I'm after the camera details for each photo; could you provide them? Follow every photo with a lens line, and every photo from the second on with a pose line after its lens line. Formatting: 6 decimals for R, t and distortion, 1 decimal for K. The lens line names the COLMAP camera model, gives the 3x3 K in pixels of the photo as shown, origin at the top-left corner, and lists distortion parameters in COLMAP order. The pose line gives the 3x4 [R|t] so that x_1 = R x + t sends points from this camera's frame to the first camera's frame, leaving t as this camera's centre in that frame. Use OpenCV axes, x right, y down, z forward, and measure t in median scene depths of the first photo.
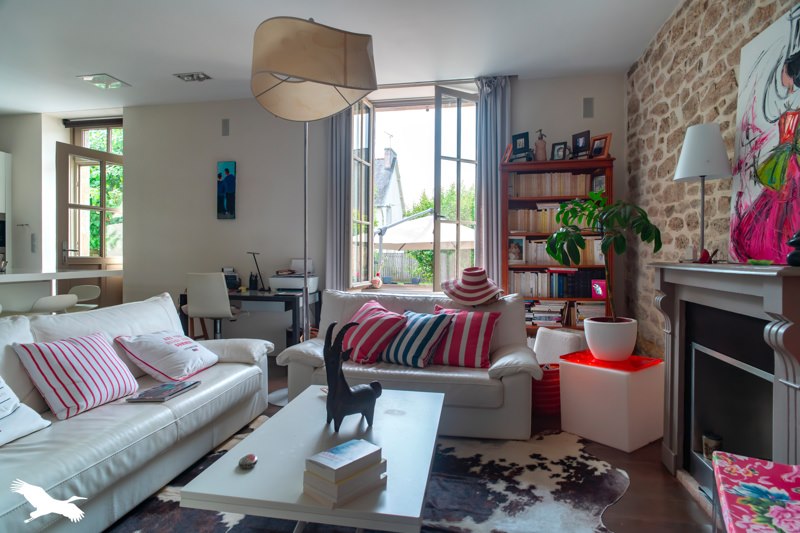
lens RADIAL K [[445.8, 0, 400.0], [0, 445.8, 266.5], [0, 0, 1]] dist [-0.026238, 0.000685]
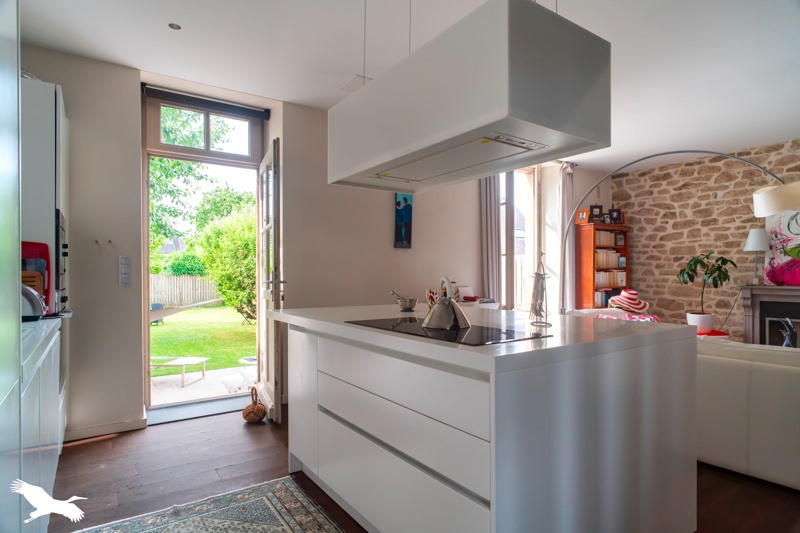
lens RADIAL K [[445.8, 0, 400.0], [0, 445.8, 266.5], [0, 0, 1]] dist [-0.026238, 0.000685]
pose [[0.712590, 0.010250, 0.701506, -1.097439], [0.021065, 0.999130, -0.035997, -0.029596], [-0.701265, 0.040428, 0.711754, 0.297680]]
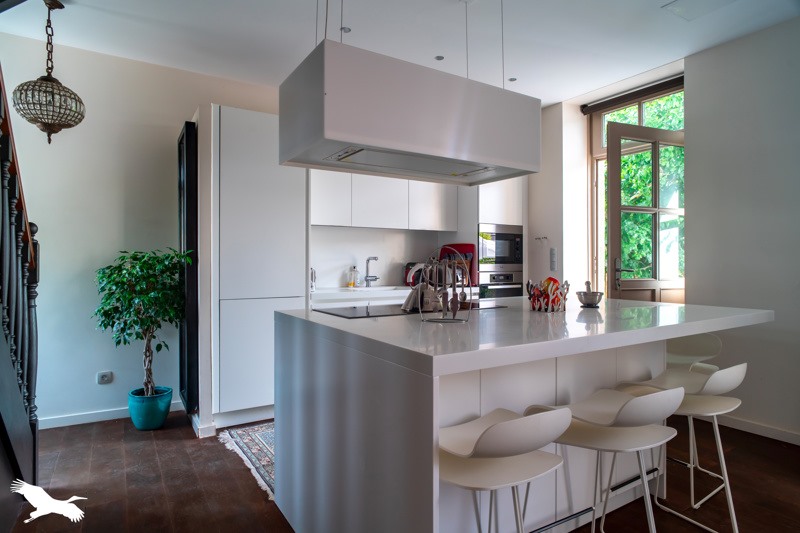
lens RADIAL K [[445.8, 0, 400.0], [0, 445.8, 266.5], [0, 0, 1]] dist [-0.026238, 0.000685]
pose [[0.682019, -0.001715, -0.731332, -0.449859], [-0.010088, 0.999880, -0.011752, -0.029225], [0.731265, 0.015393, 0.681920, 0.227329]]
